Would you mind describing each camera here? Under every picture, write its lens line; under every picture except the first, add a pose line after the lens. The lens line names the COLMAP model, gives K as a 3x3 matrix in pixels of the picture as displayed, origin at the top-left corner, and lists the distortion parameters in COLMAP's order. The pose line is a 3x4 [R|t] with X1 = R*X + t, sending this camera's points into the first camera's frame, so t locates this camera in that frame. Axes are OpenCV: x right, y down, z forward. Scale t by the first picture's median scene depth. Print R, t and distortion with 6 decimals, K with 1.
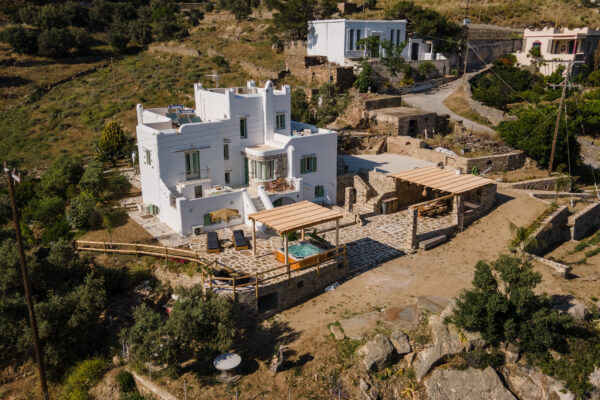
lens RADIAL K [[526.0, 0, 298.5], [0, 526.0, 198.3], [0, 0, 1]] dist [0.031988, 0.040239]
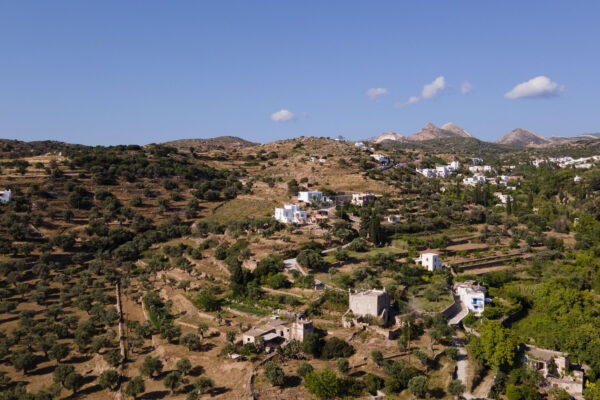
lens RADIAL K [[526.0, 0, 300.1], [0, 526.0, 199.3], [0, 0, 1]] dist [0.031988, 0.040239]
pose [[0.997593, 0.006712, 0.069018, -0.280178], [0.011442, 0.965729, -0.259300, 0.869356], [-0.068393, 0.259466, 0.963328, -3.256659]]
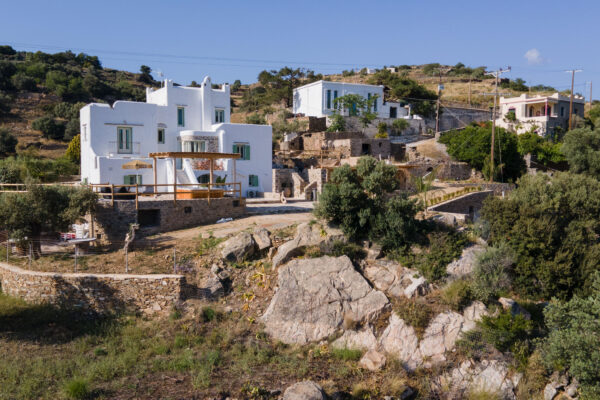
lens RADIAL K [[526.0, 0, 301.8], [0, 526.0, 201.9], [0, 0, 1]] dist [0.031988, 0.040239]
pose [[0.997567, 0.007018, -0.069357, 0.128688], [-0.023293, 0.971291, -0.236753, 0.168448], [0.065704, 0.237793, 0.969091, 0.008242]]
